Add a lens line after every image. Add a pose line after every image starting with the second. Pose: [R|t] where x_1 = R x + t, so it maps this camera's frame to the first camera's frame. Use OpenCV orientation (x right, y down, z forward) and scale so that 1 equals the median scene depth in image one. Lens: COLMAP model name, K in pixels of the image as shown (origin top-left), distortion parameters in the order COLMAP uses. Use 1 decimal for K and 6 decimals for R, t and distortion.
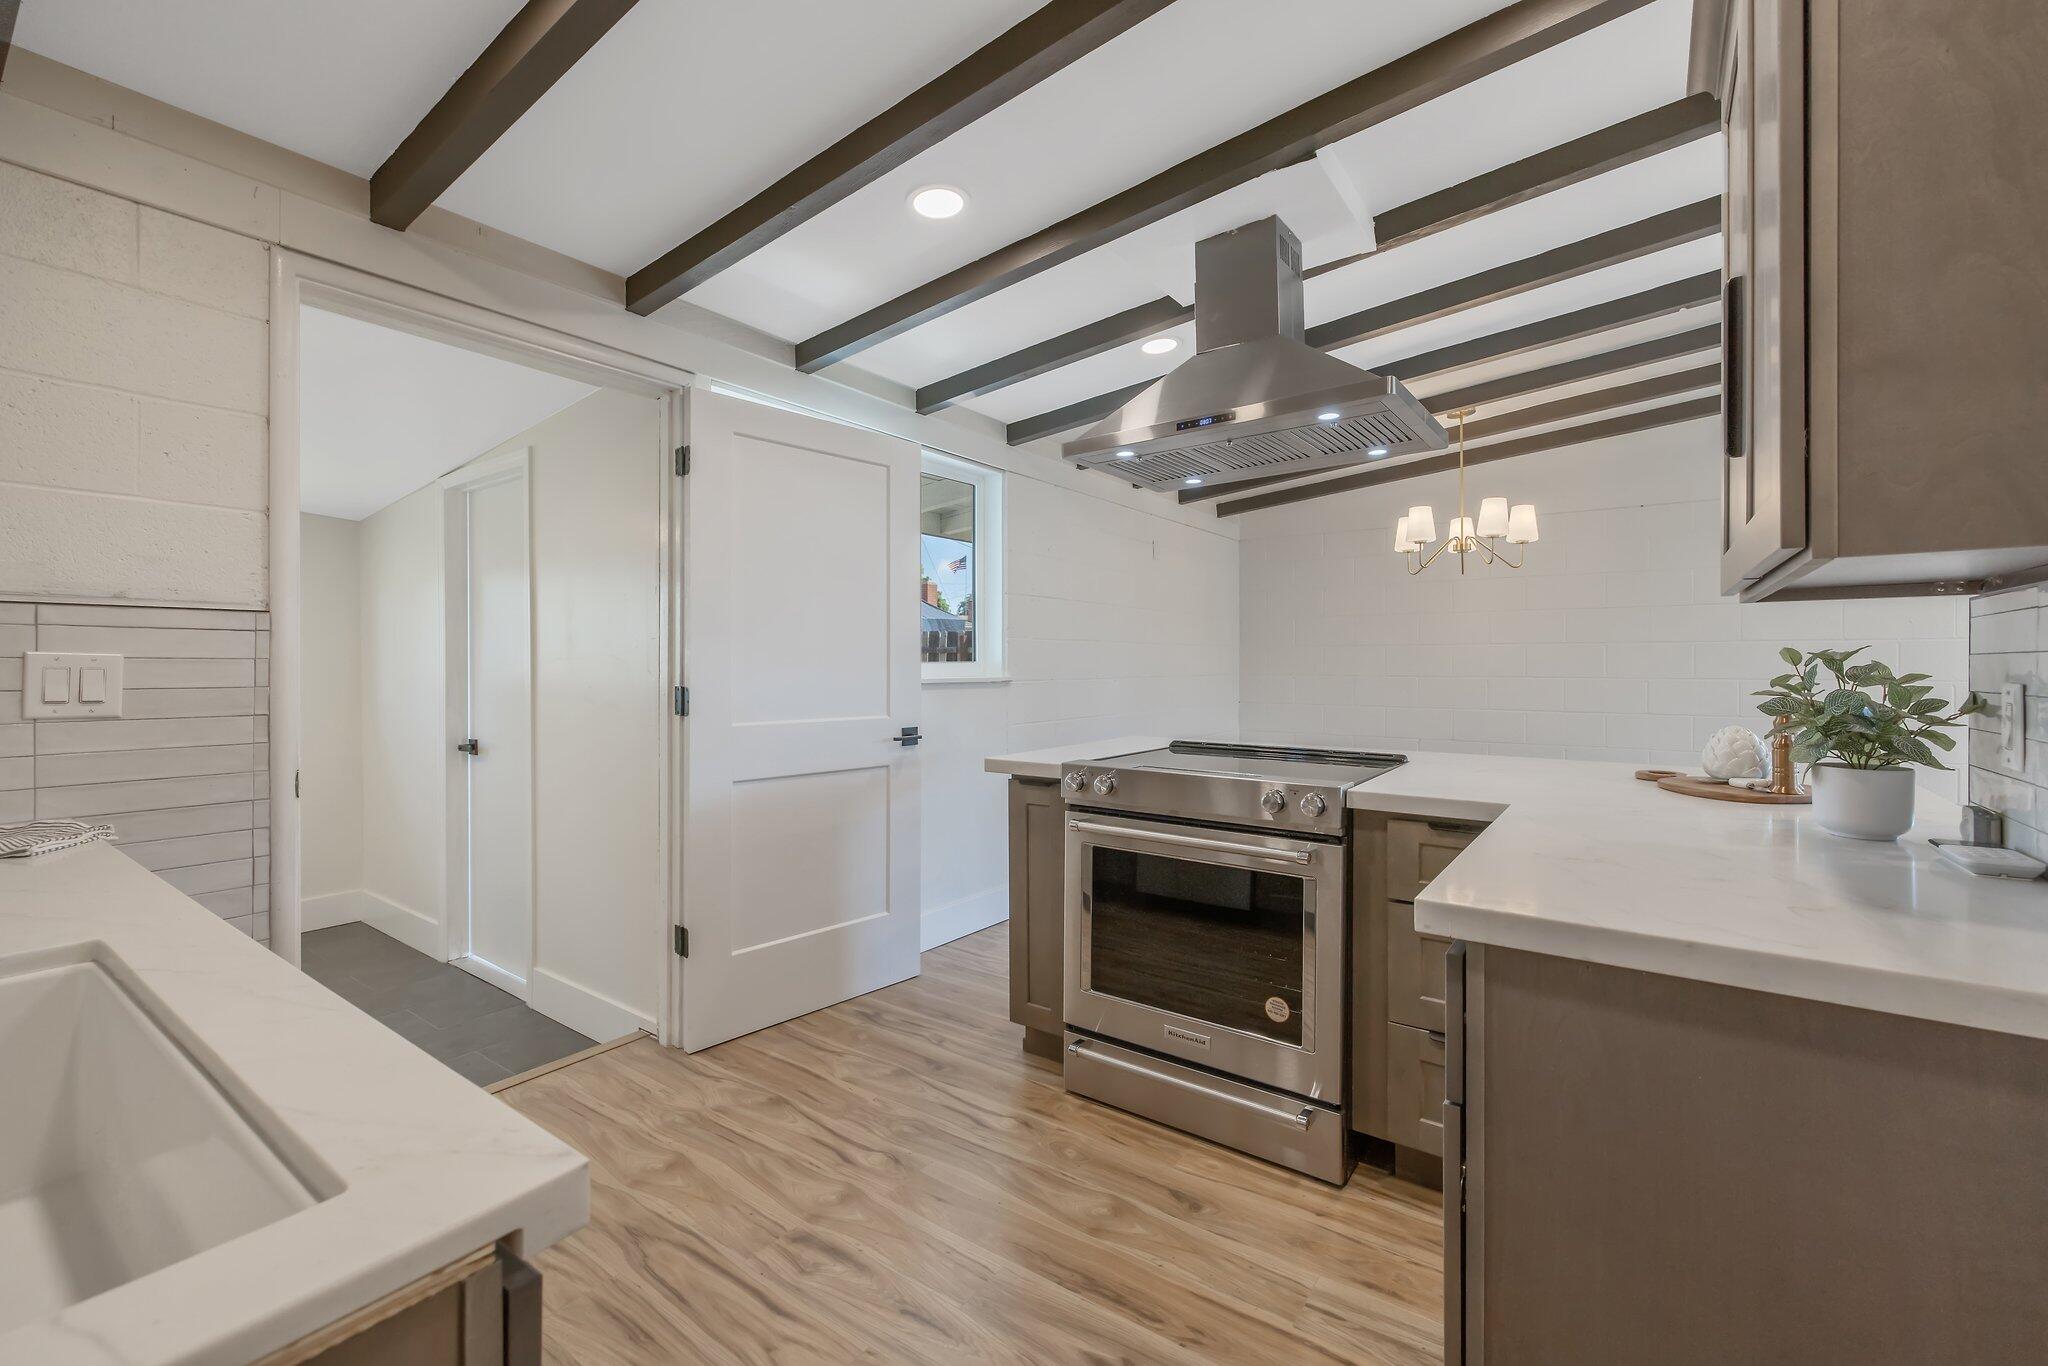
lens RADIAL K [[865.9, 0, 1039.2], [0, 865.9, 669.9], [0, 0, 1]] dist [-0.002849, -0.000573]
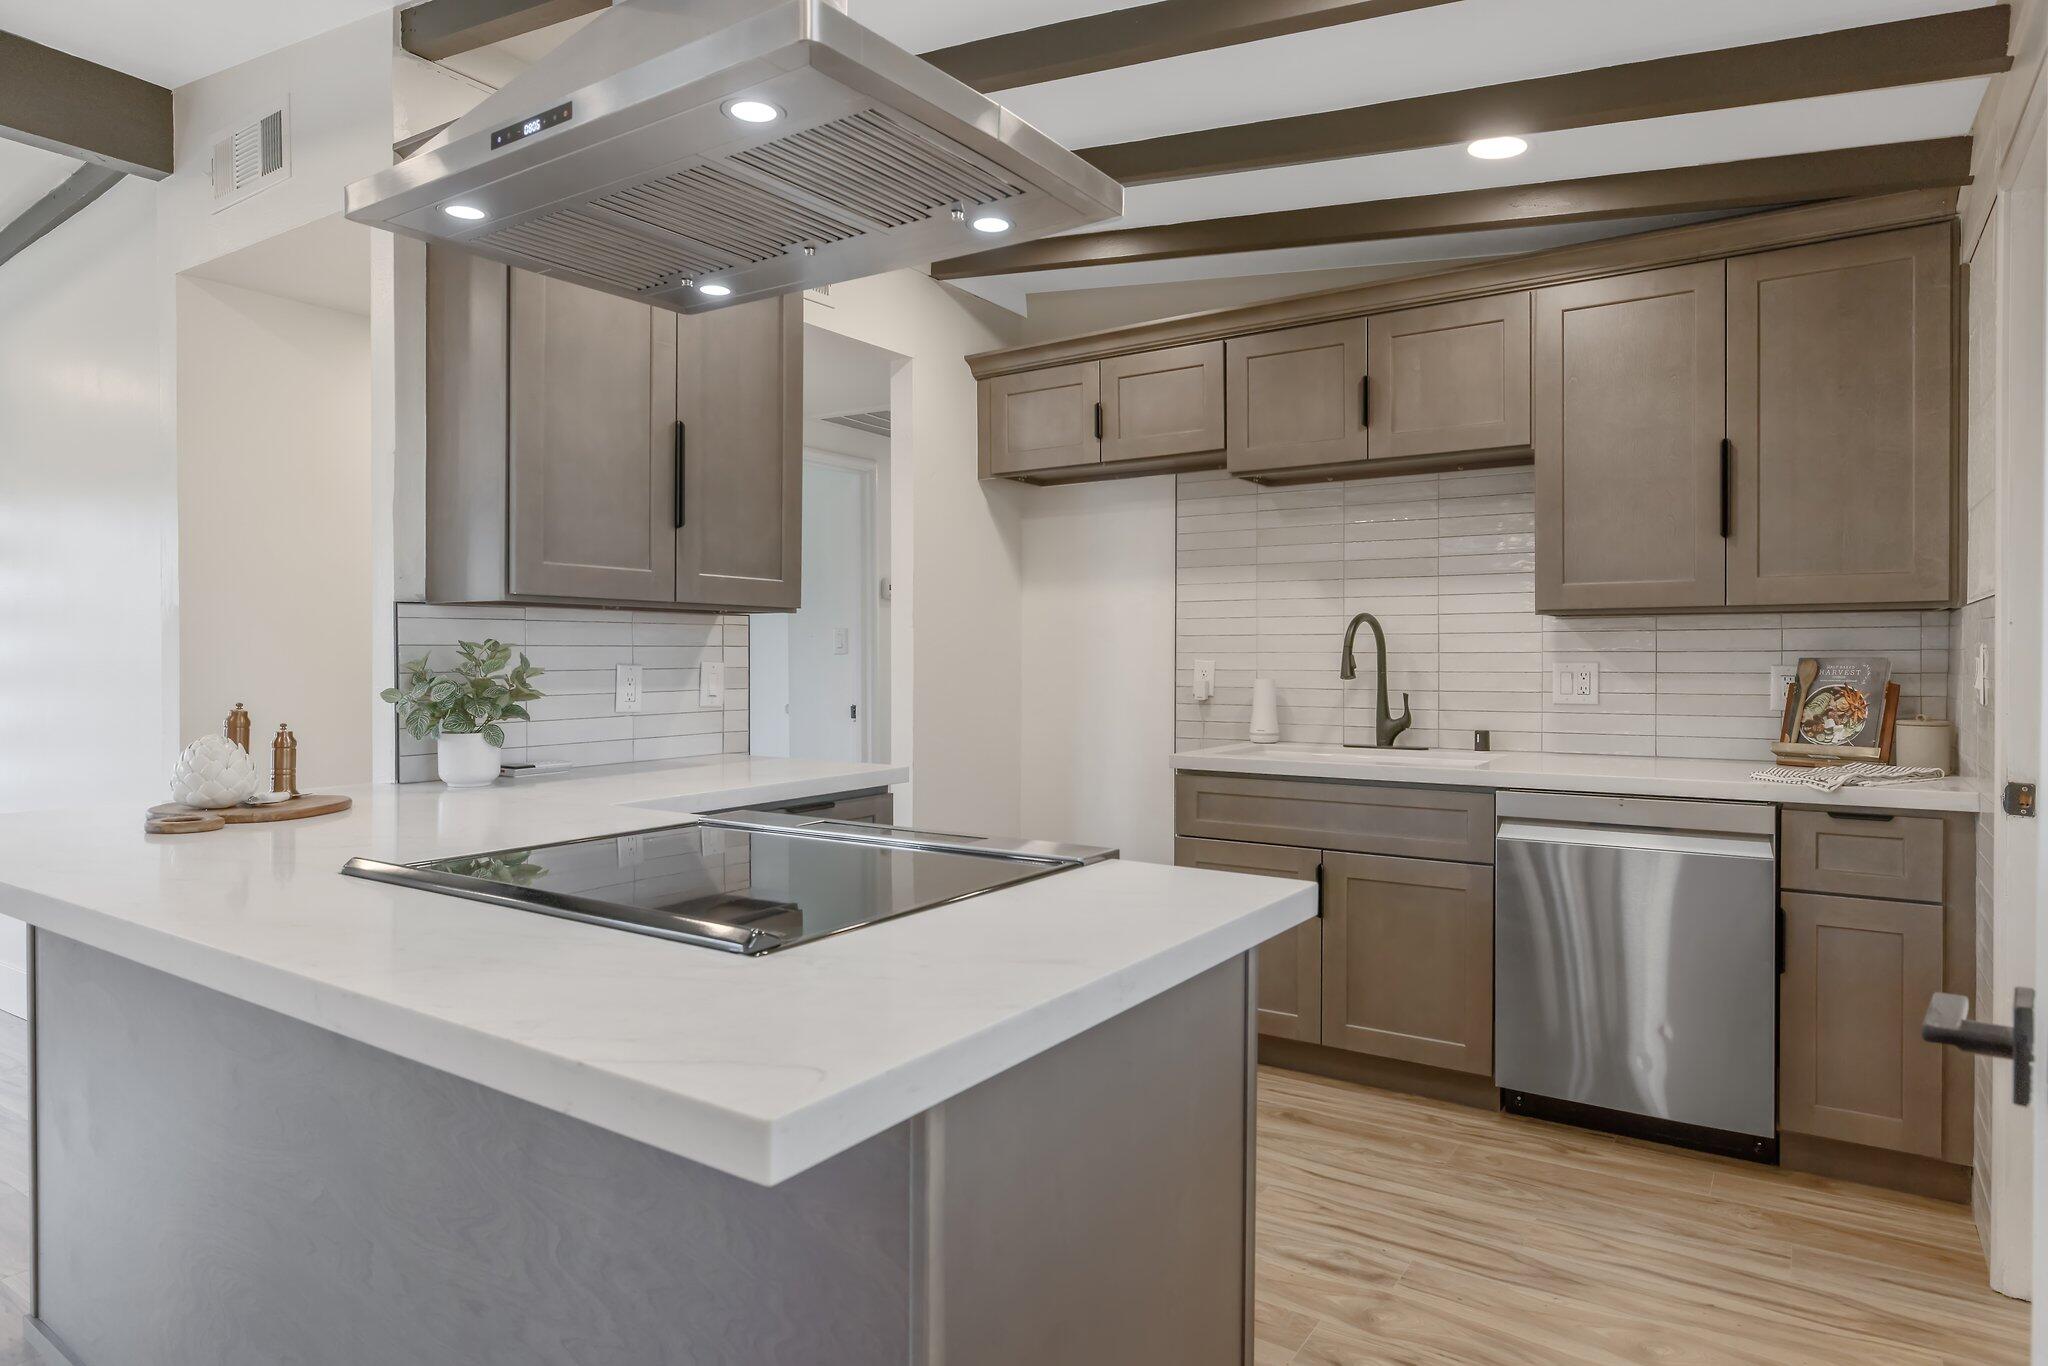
lens RADIAL K [[1194.4, 0, 1033.0], [0, 1194.4, 673.3], [0, 0, 1]] dist [-0.005043, 0.001628]
pose [[-0.999376, -0.001974, -0.035278, 0.117121], [-0.002927, 0.999632, 0.026963, -0.015756], [0.035212, 0.027049, -0.999014, 1.930210]]
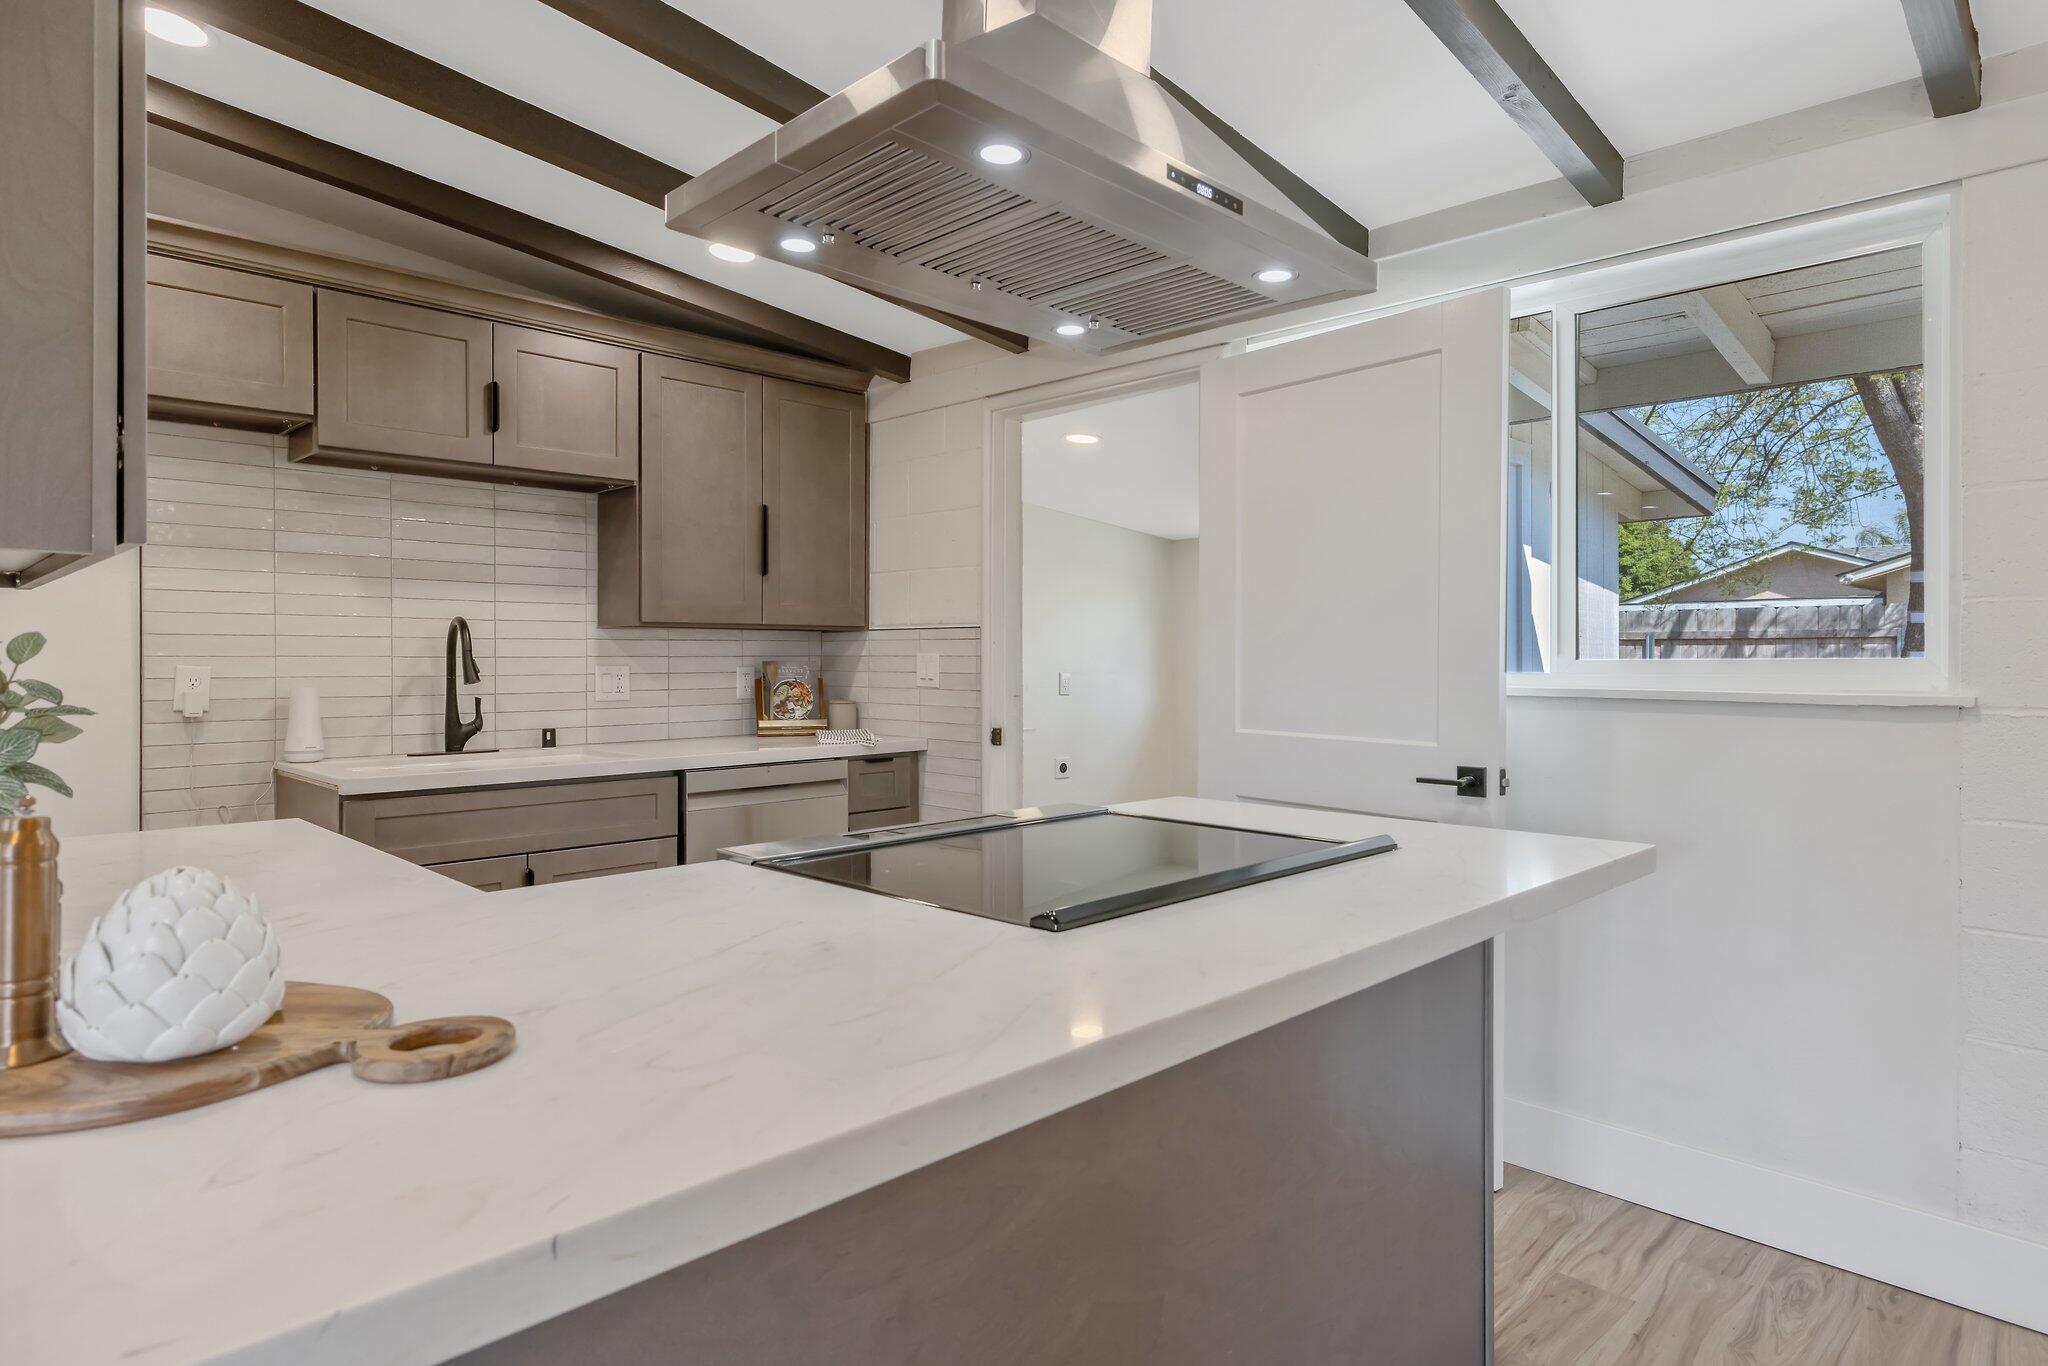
lens RADIAL K [[1121.3, 0, 1039.7], [0, 1121.3, 672.5], [0, 0, 1]] dist [-0.023729, -0.000276]
pose [[-0.152021, 0.009842, -0.988328, 1.027931], [-0.013002, 0.999844, 0.011957, -0.007870], [0.988292, 0.014668, -0.151869, 1.264472]]
